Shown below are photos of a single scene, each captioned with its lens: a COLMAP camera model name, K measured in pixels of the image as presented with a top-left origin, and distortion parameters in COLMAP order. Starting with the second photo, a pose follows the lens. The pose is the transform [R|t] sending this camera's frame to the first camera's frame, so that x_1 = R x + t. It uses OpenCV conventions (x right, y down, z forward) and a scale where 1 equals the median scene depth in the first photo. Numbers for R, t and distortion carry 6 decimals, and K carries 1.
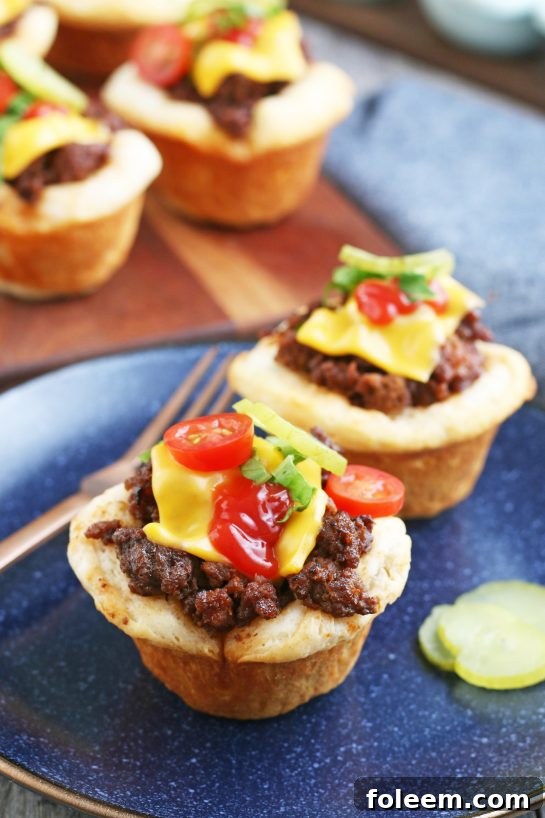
lens RADIAL K [[2098.8, 0, 272.9], [0, 2098.8, 406.4], [0, 0, 1]] dist [0.003368, 0.000000]
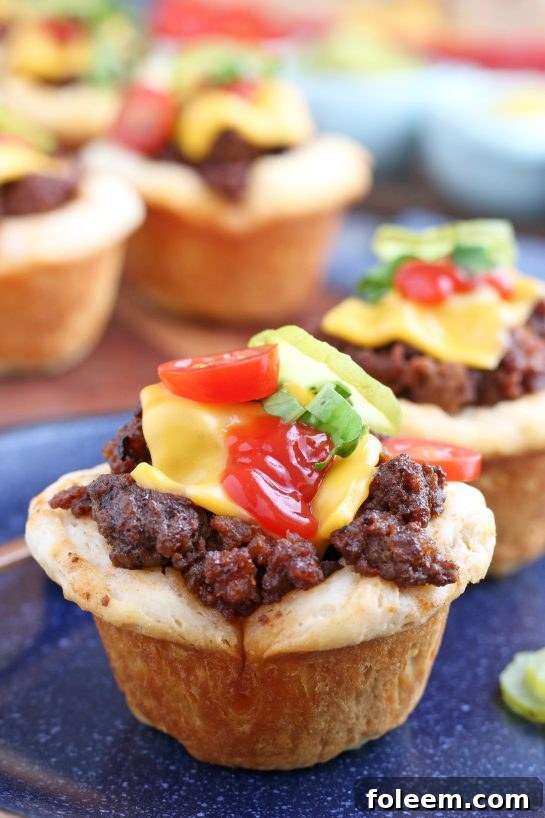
lens RADIAL K [[2098.8, 0, 281.6], [0, 2098.8, 435.7], [0, 0, 1]] dist [0.003368, 0.000000]
pose [[0.999615, -0.008719, 0.026356, -0.028148], [0.014289, 0.975571, -0.219218, 0.200486], [-0.023801, 0.219510, 0.975320, 0.283896]]
